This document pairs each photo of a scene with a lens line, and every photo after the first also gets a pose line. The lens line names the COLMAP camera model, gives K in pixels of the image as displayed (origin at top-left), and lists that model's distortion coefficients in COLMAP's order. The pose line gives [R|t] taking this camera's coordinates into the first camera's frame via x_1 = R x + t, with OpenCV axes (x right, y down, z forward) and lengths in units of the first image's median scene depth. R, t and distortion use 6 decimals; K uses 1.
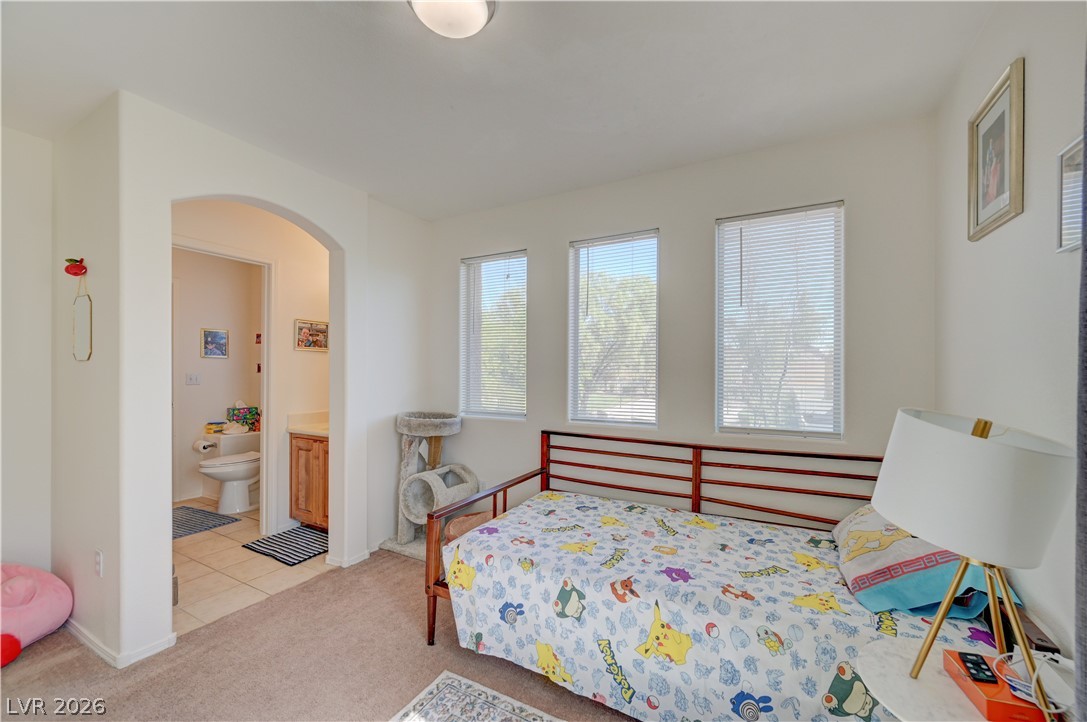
lens RADIAL K [[430.1, 0, 551.1], [0, 430.1, 368.6], [0, 0, 1]] dist [-0.003022, -0.000090]
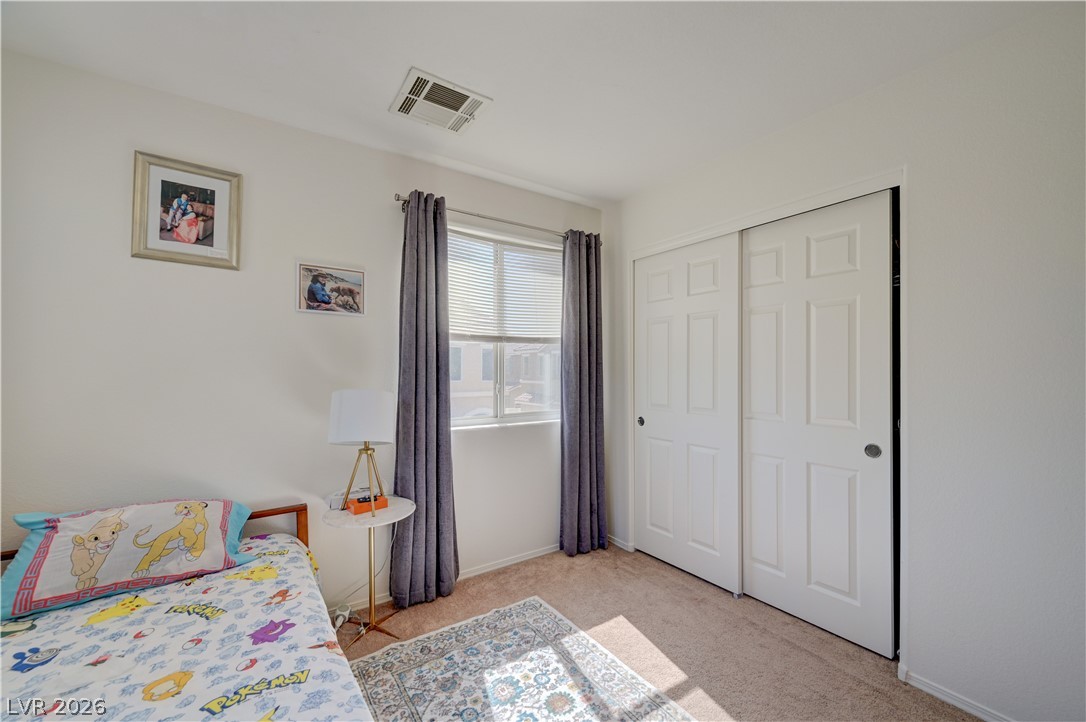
lens RADIAL K [[429.7, 0, 550.6], [0, 429.7, 368.6], [0, 0, 1]] dist [-0.003022, -0.000090]
pose [[-0.893578, 0.001706, 0.448904, -0.490410], [0.000069, 0.999993, -0.003663, 0.005402], [-0.448907, -0.003242, -0.893572, 1.416038]]
